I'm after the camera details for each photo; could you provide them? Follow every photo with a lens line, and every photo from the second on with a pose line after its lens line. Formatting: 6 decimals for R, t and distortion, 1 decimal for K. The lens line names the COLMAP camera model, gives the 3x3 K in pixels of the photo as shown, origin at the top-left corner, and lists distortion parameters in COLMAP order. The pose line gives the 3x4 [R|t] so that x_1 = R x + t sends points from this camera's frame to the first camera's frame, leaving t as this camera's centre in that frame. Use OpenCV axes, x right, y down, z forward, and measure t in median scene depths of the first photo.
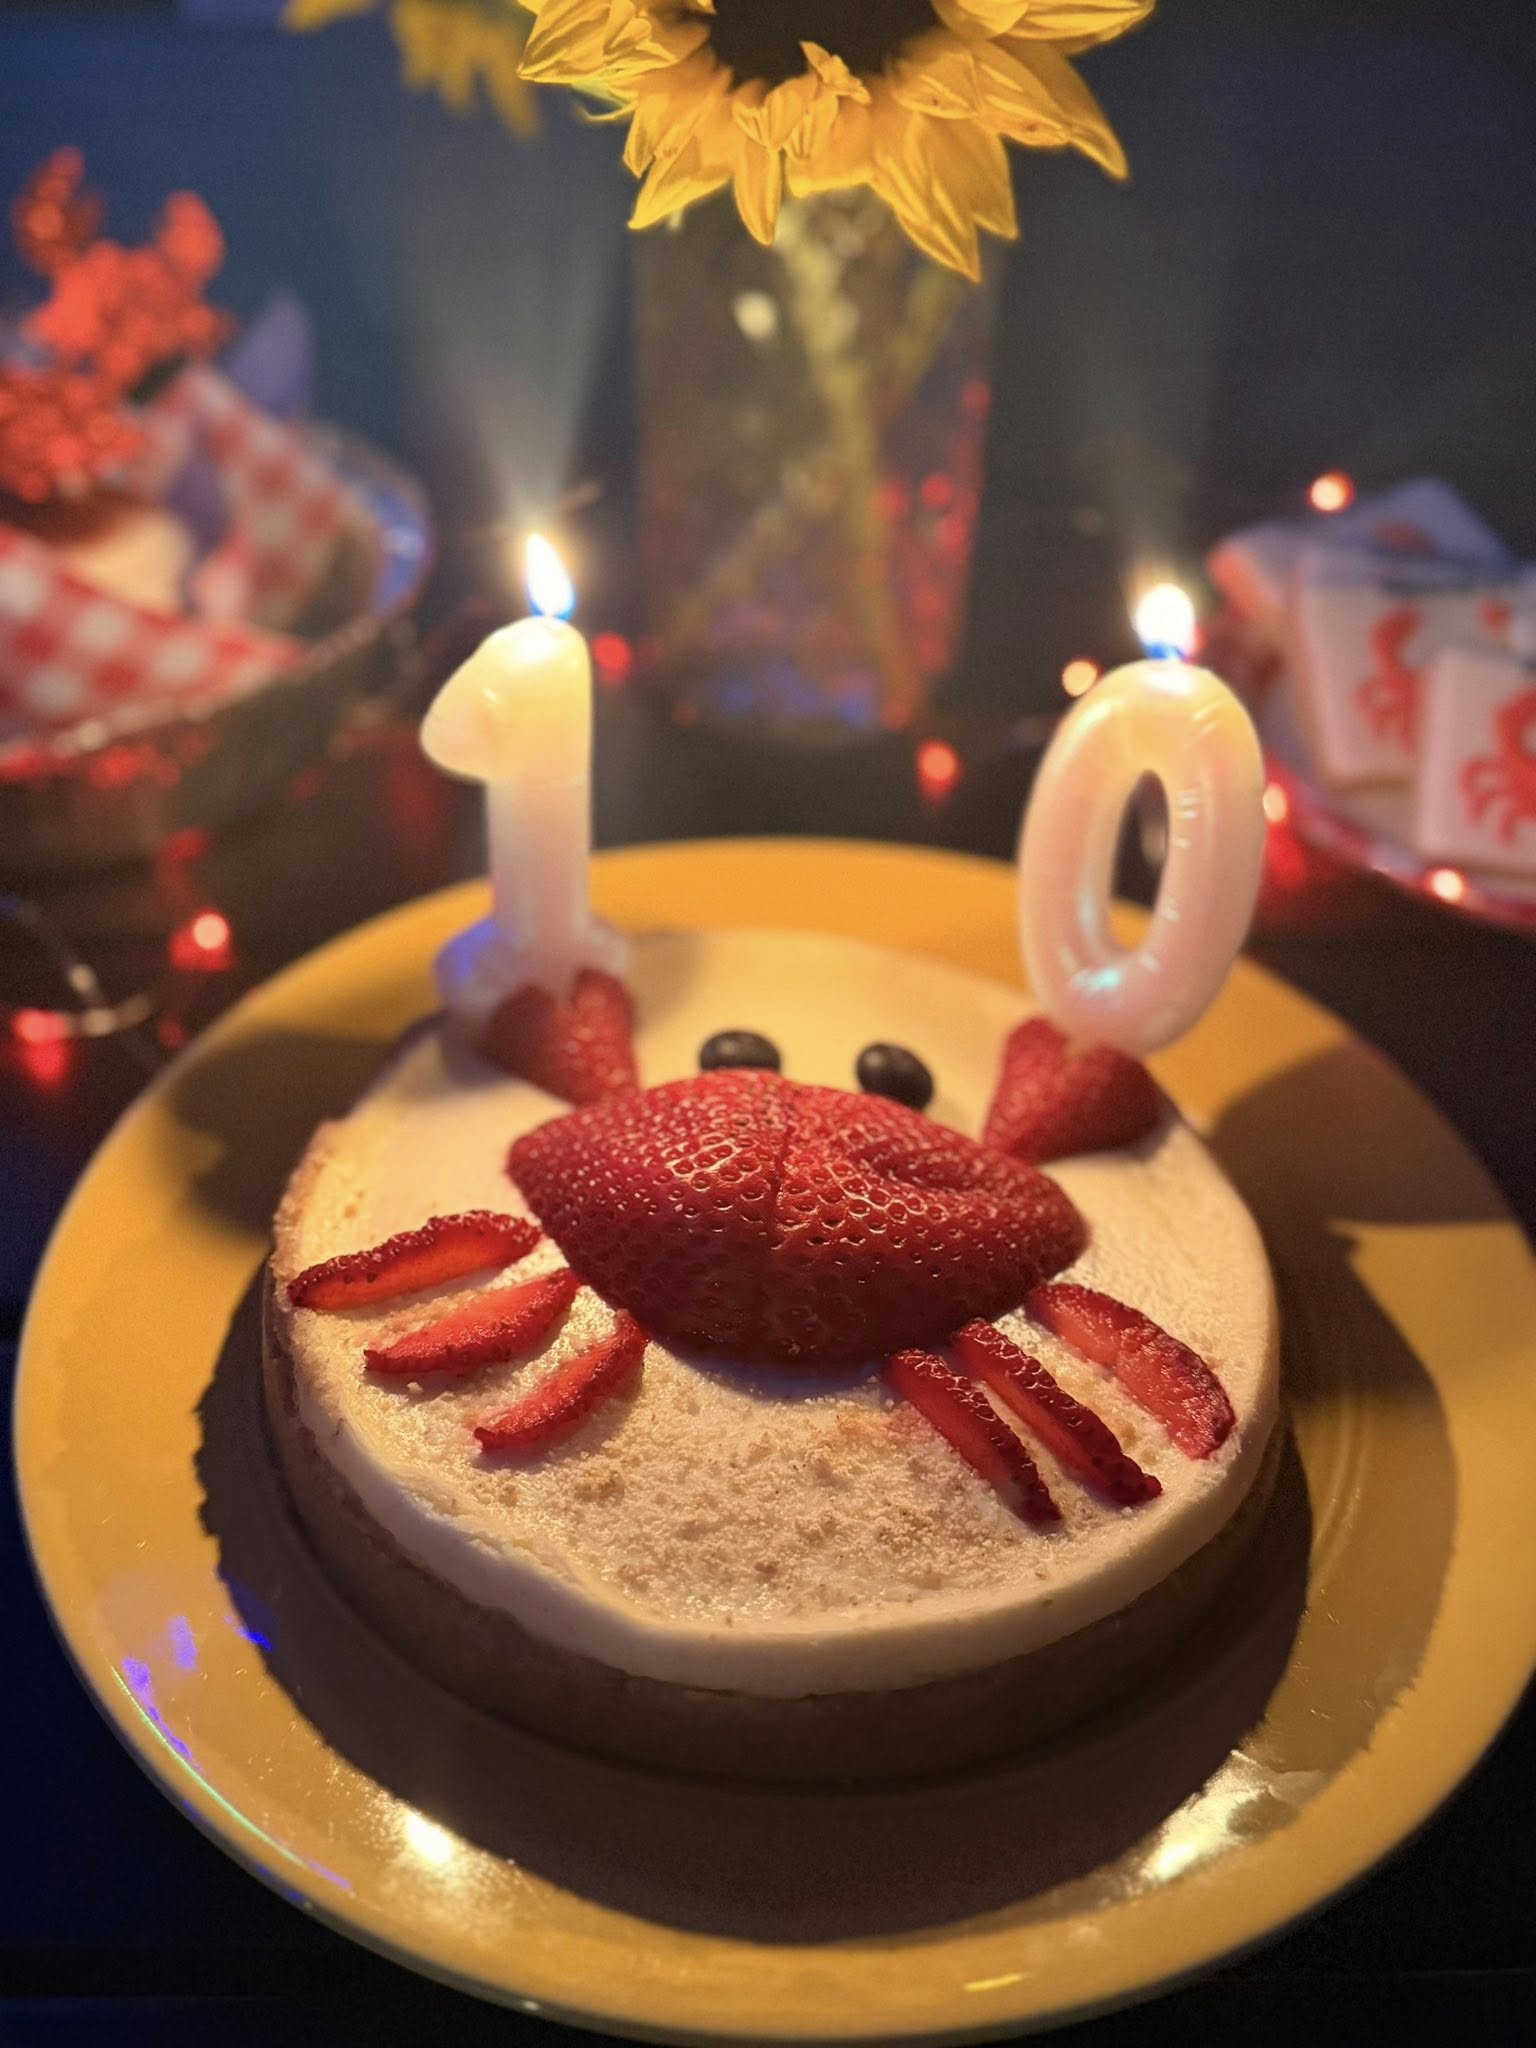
lens RADIAL K [[1498.3, 0, 781.3], [0, 1498.3, 996.8], [0, 0, 1]] dist [0.044285, -0.108520]
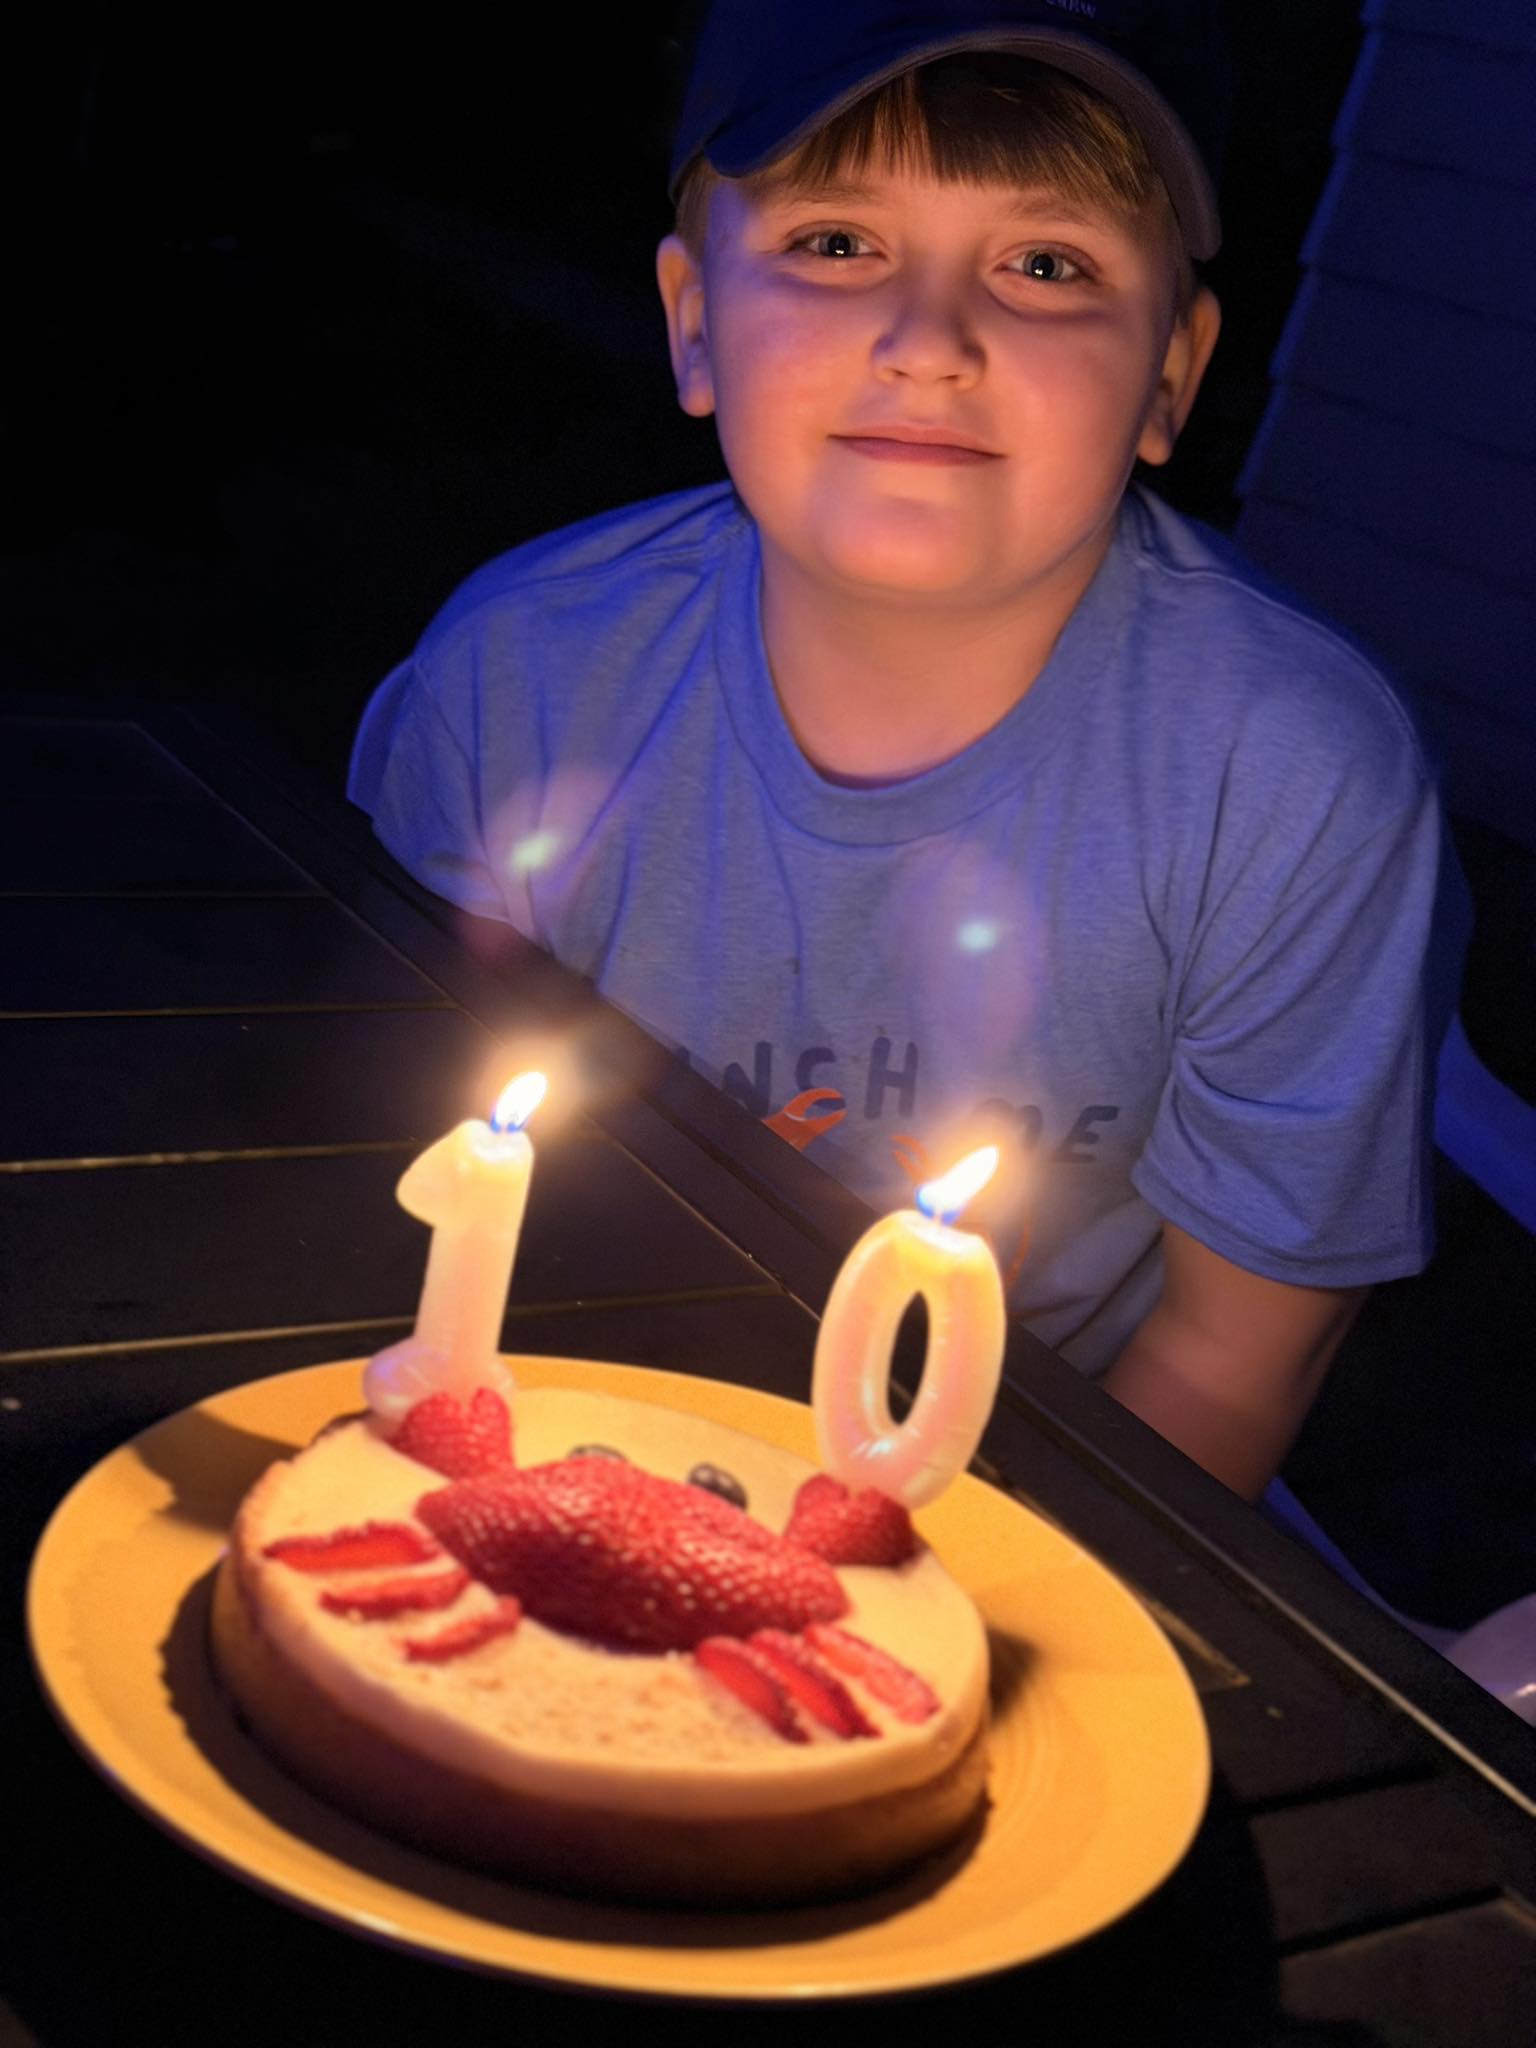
lens RADIAL K [[1498.3, 0, 781.3], [0, 1498.3, 996.8], [0, 0, 1]] dist [0.044285, -0.108520]
pose [[0.986899, 0.136341, 0.086265, -0.049366], [-0.089620, 0.907860, -0.409583, 0.245501], [-0.134159, 0.396486, 0.908185, -0.458143]]
